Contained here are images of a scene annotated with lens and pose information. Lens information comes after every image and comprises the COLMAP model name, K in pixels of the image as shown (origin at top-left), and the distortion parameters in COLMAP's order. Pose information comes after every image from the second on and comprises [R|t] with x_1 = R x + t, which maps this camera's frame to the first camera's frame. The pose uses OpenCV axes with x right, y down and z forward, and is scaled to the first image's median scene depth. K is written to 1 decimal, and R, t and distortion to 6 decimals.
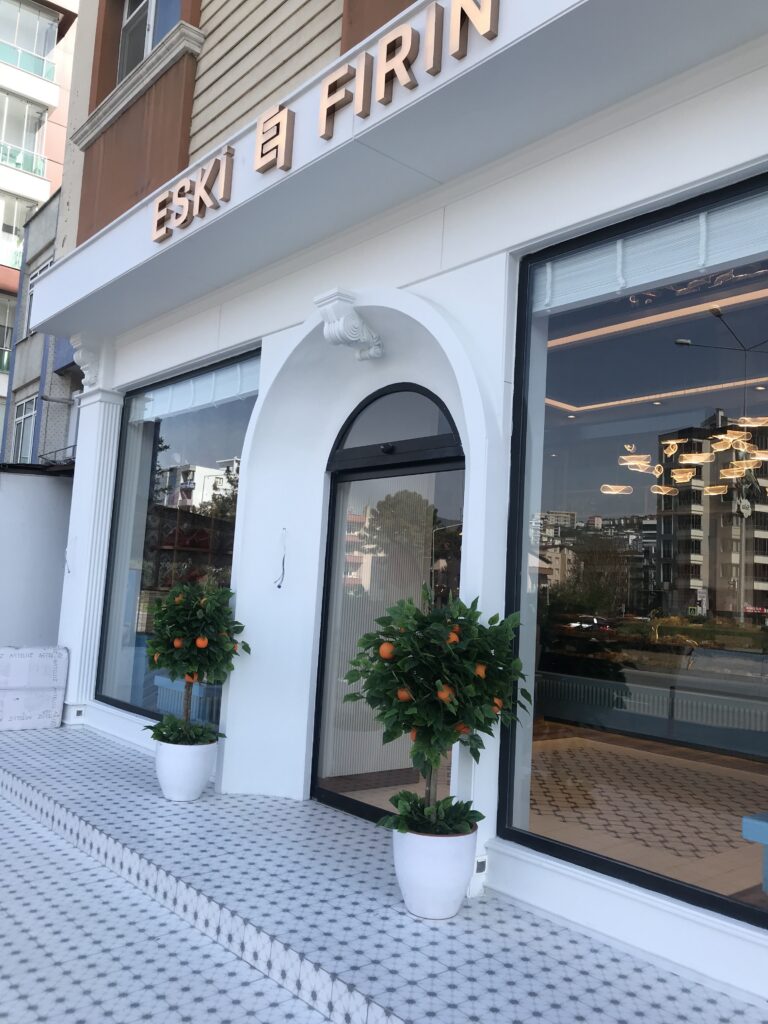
lens RADIAL K [[850.5, 0, 388.9], [0, 850.5, 510.8], [0, 0, 1]] dist [0.023187, -0.009861]
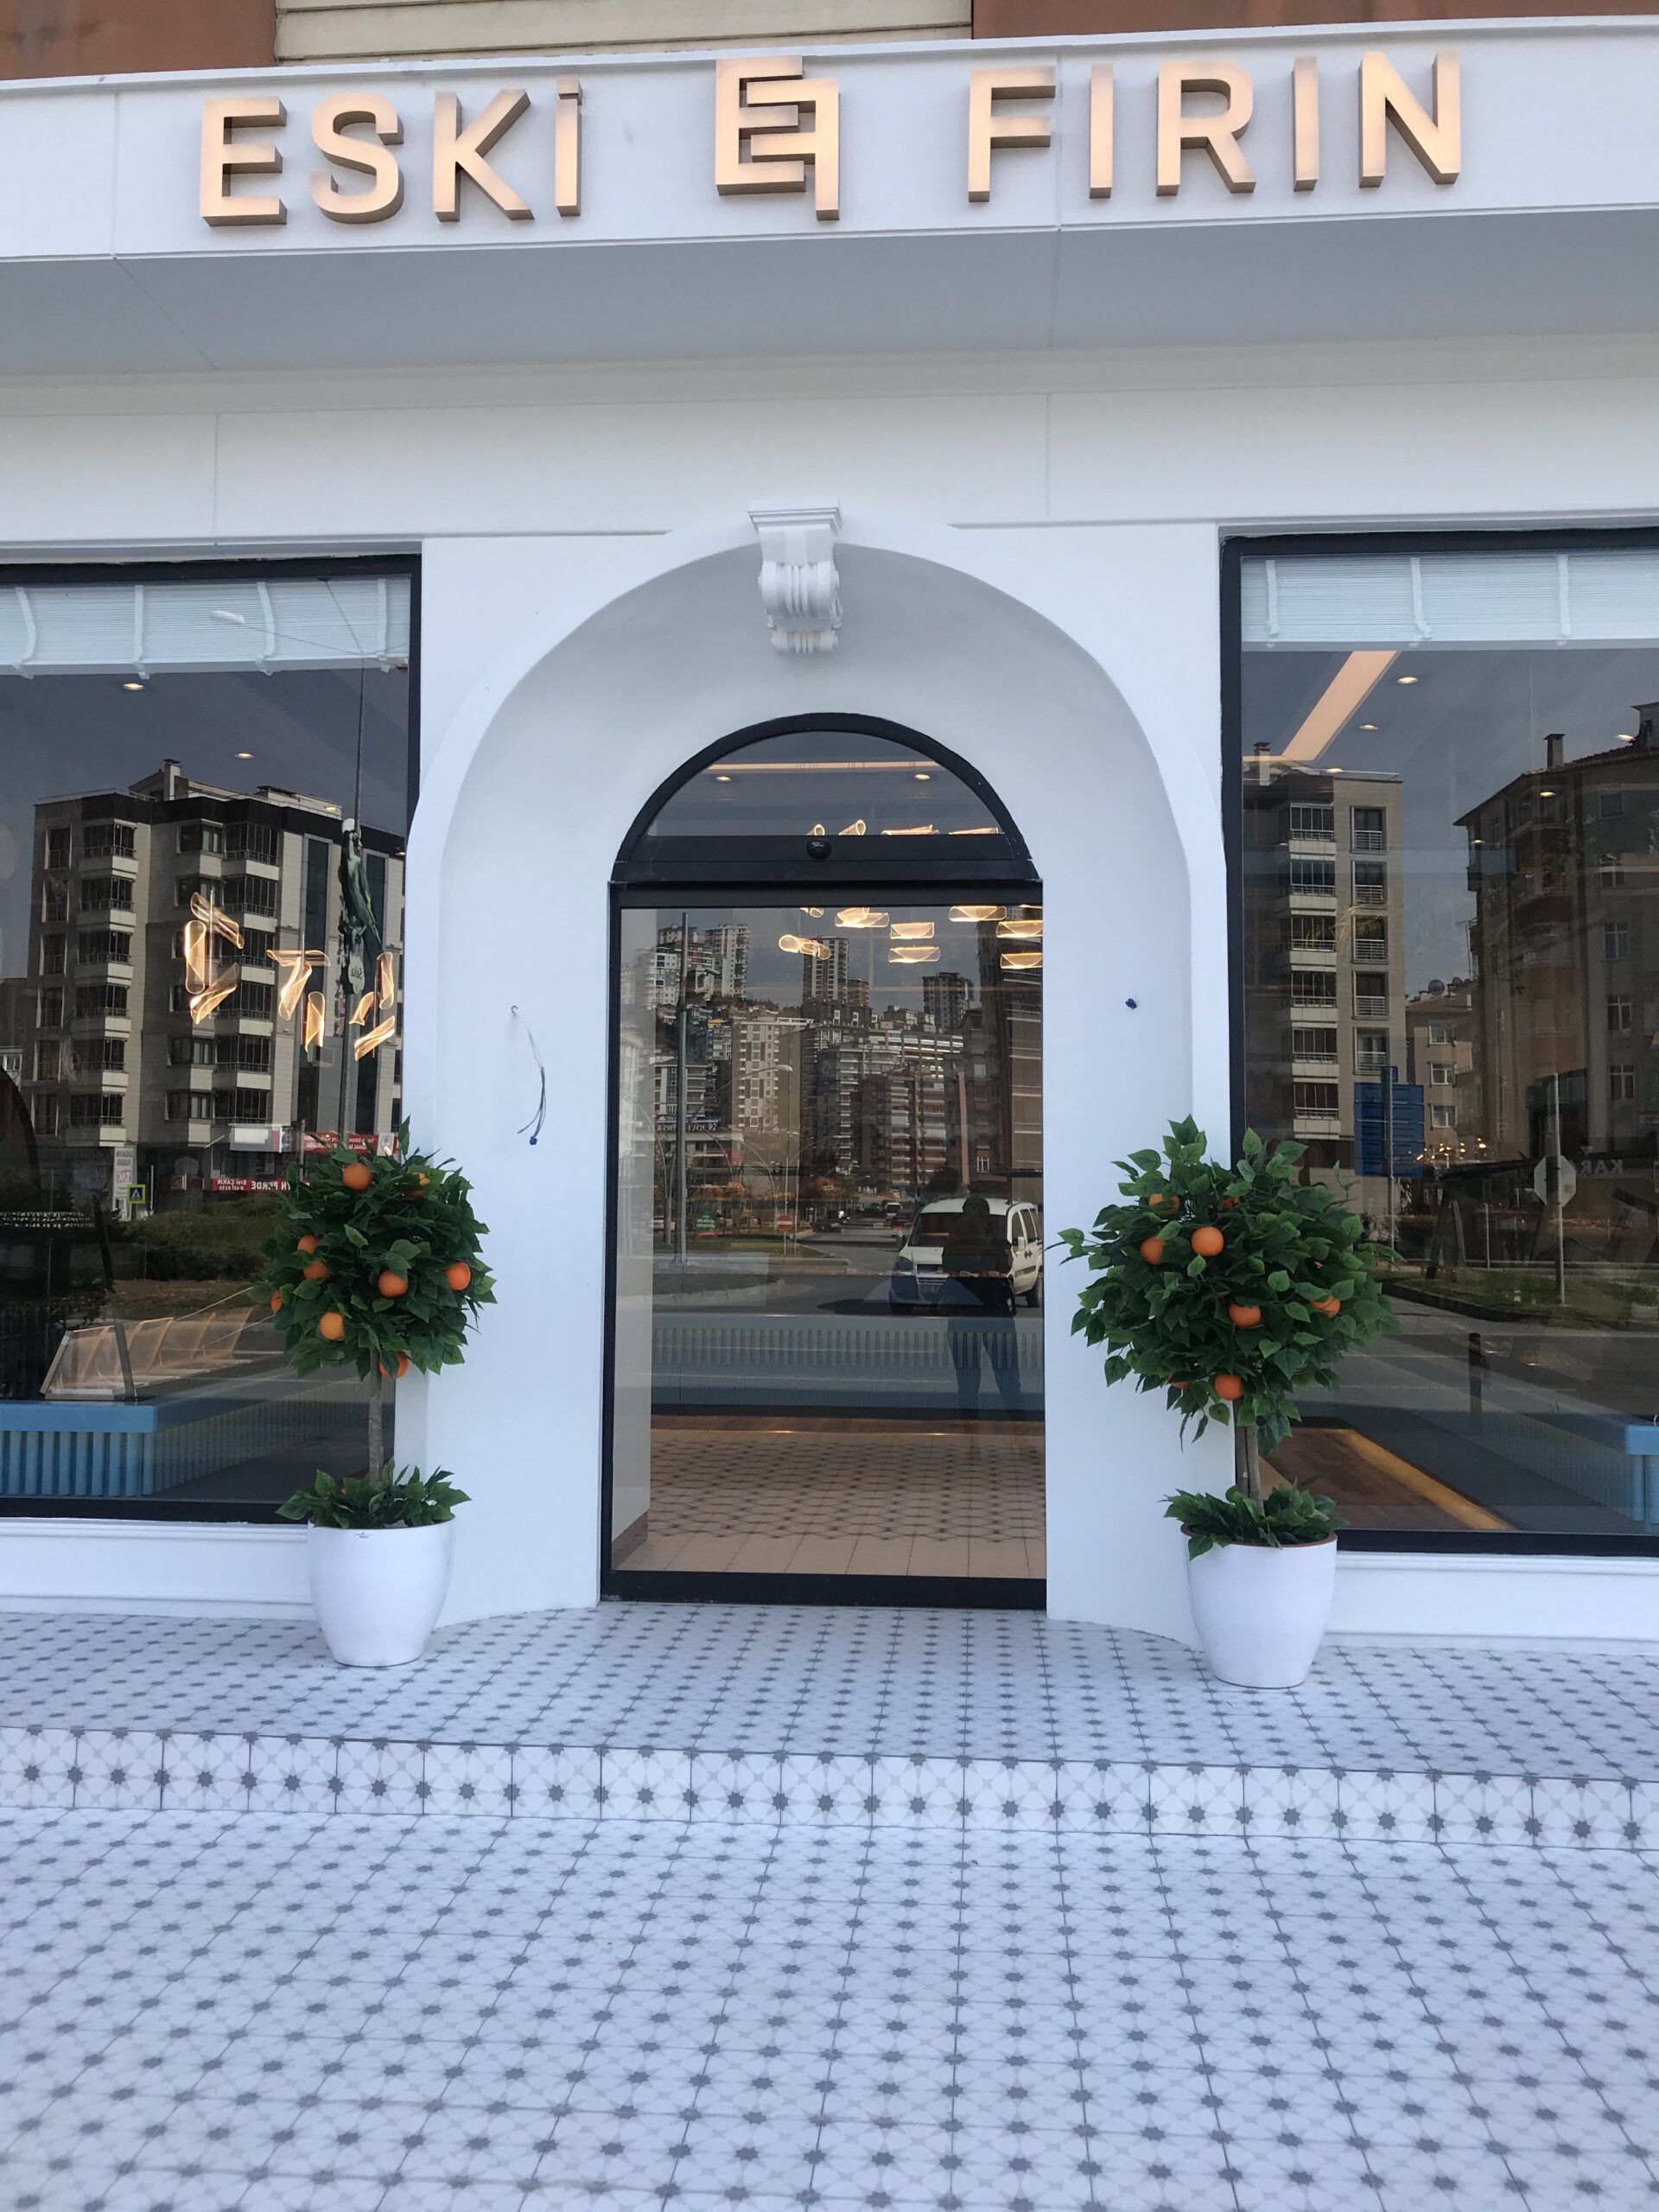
lens RADIAL K [[1837.1, 0, 820.7], [0, 1837.1, 1095.2], [0, 0, 1]] dist [0.023187, -0.009861]
pose [[0.711278, -0.007753, 0.702868, -0.705744], [-0.036957, 0.998144, 0.048409, 0.016230], [-0.701939, -0.060409, 0.709671, 0.239010]]
